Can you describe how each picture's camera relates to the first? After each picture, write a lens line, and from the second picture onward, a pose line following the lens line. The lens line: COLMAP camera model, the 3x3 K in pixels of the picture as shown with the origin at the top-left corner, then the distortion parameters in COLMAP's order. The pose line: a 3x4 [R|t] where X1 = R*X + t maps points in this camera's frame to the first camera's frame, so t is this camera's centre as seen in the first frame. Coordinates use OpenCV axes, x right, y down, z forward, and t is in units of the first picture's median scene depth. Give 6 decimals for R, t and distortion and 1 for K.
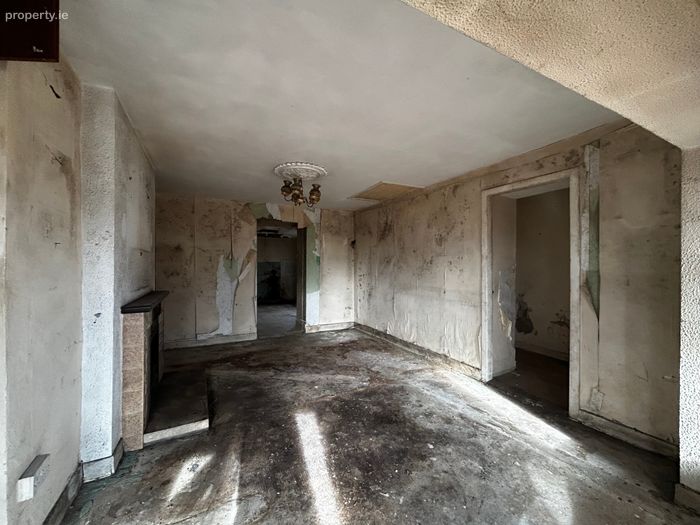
lens RADIAL K [[283.6, 0, 348.9], [0, 283.6, 263.7], [0, 0, 1]] dist [0.002898, 0.000773]
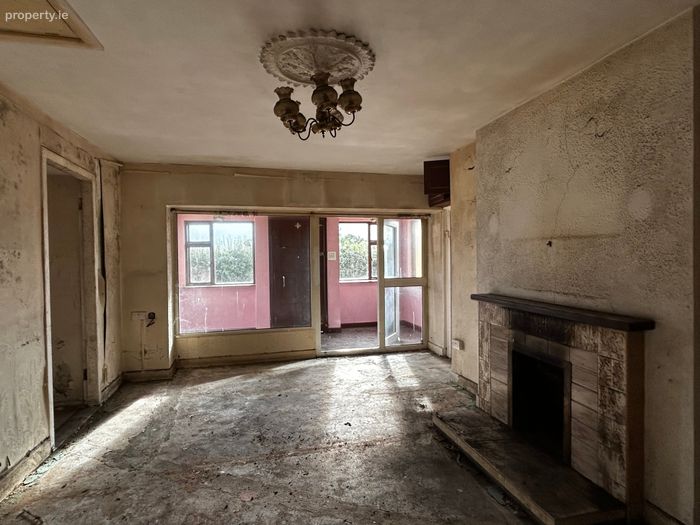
lens RADIAL K [[392.4, 0, 347.5], [0, 392.4, 260.6], [0, 0, 1]] dist [-0.001526, -0.000673]
pose [[-0.969616, 0.012161, 0.244328, -0.267935], [0.016217, 0.999762, 0.014595, -0.008430], [-0.244093, 0.018114, -0.969583, 1.174807]]
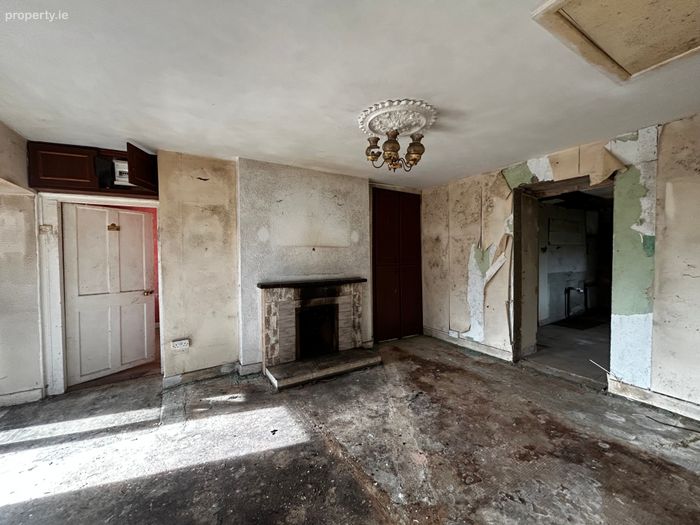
lens RADIAL K [[283.6, 0, 351.4], [0, 283.6, 262.6], [0, 0, 1]] dist [0.002898, 0.000773]
pose [[0.062152, 0.024443, -0.997767, 0.374027], [0.012369, 0.999604, 0.025258, -0.001668], [0.997990, -0.013911, 0.061825, 0.614542]]
